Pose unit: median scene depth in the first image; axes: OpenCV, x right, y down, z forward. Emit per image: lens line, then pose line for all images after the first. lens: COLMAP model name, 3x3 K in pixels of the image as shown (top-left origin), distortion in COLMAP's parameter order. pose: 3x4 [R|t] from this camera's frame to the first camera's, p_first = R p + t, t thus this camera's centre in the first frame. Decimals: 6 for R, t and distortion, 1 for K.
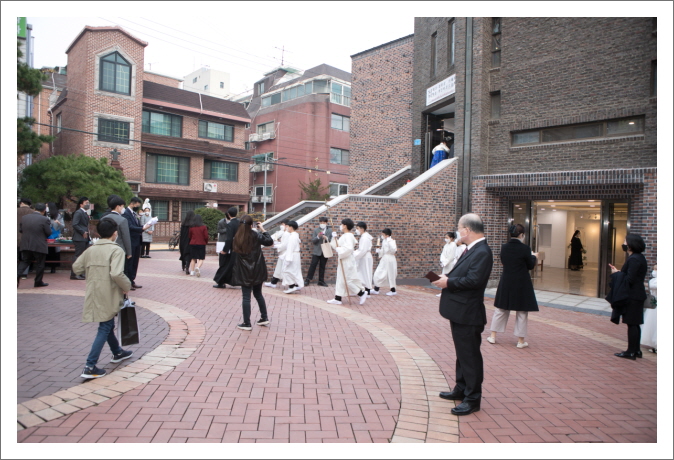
lens RADIAL K [[441.8, 0, 340.1], [0, 441.8, 228.9], [0, 0, 1]] dist [-0.099657, 0.069998]
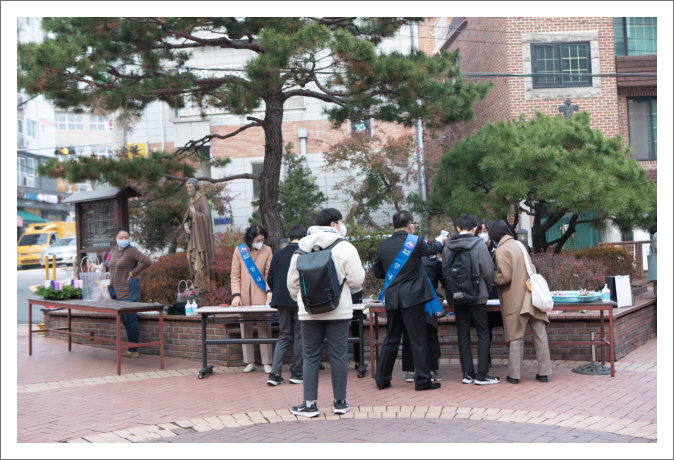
lens RADIAL K [[882.1, 0, 333.5], [0, 882.1, 232.2], [0, 0, 1]] dist [0.034723, 0.000000]
pose [[0.765363, -0.071082, -0.639661, -0.093025], [0.055737, 0.997469, -0.044153, -0.005481], [0.641180, -0.001860, 0.767388, 0.057424]]
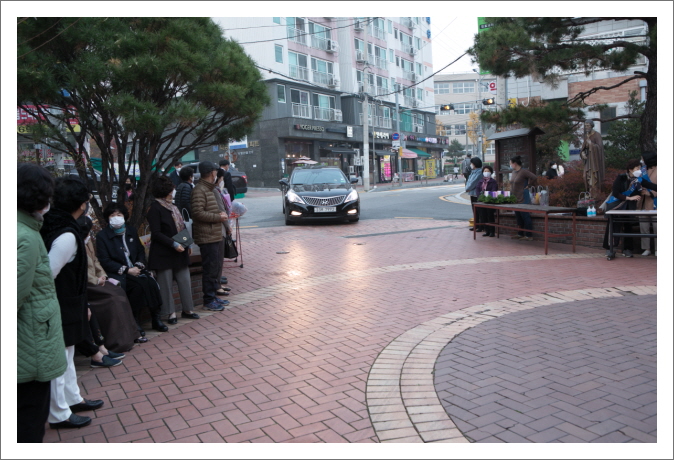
lens RADIAL K [[600.4, 0, 338.1], [0, 600.4, 229.0], [0, 0, 1]] dist [-0.009866, 0.003579]
pose [[0.415950, 0.021264, -0.909139, -0.122428], [0.043571, 0.998112, 0.043280, -0.004878], [0.908343, -0.057615, 0.414239, 0.004944]]
